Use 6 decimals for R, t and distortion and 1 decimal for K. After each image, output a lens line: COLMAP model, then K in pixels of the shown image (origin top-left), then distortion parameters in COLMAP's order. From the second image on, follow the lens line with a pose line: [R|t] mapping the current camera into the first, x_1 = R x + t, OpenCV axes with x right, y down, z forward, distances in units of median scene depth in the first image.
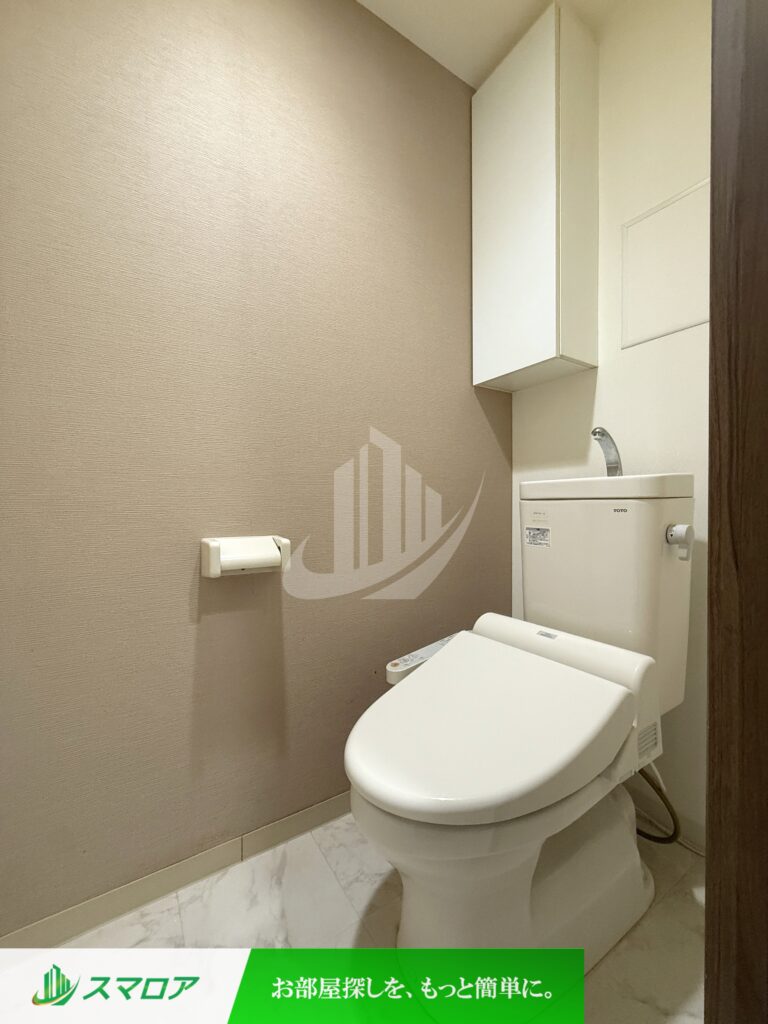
lens RADIAL K [[406.1, 0, 386.0], [0, 406.1, 512.9], [0, 0, 1]] dist [-0.001444, -0.000241]
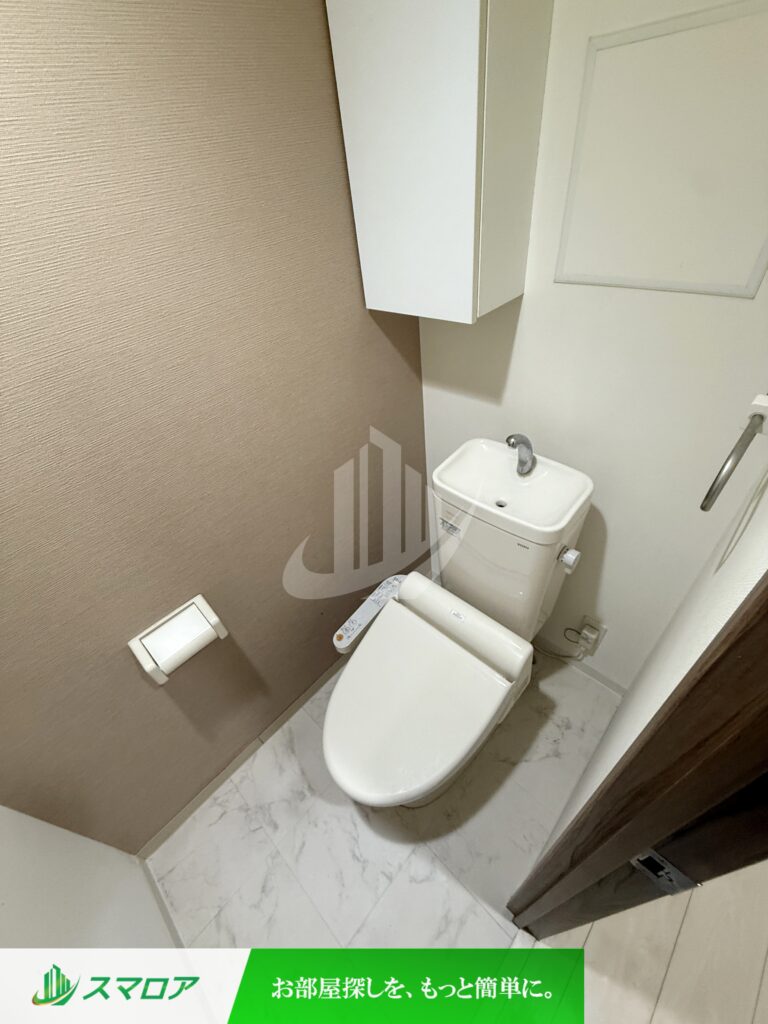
lens RADIAL K [[406.1, 0, 385.5], [0, 406.1, 511.2], [0, 0, 1]] dist [-0.001444, -0.000241]
pose [[0.965036, -0.234979, 0.116150, 0.102008], [0.106890, 0.757391, 0.644154, -0.677203], [-0.239334, -0.609216, 0.756026, 0.276020]]
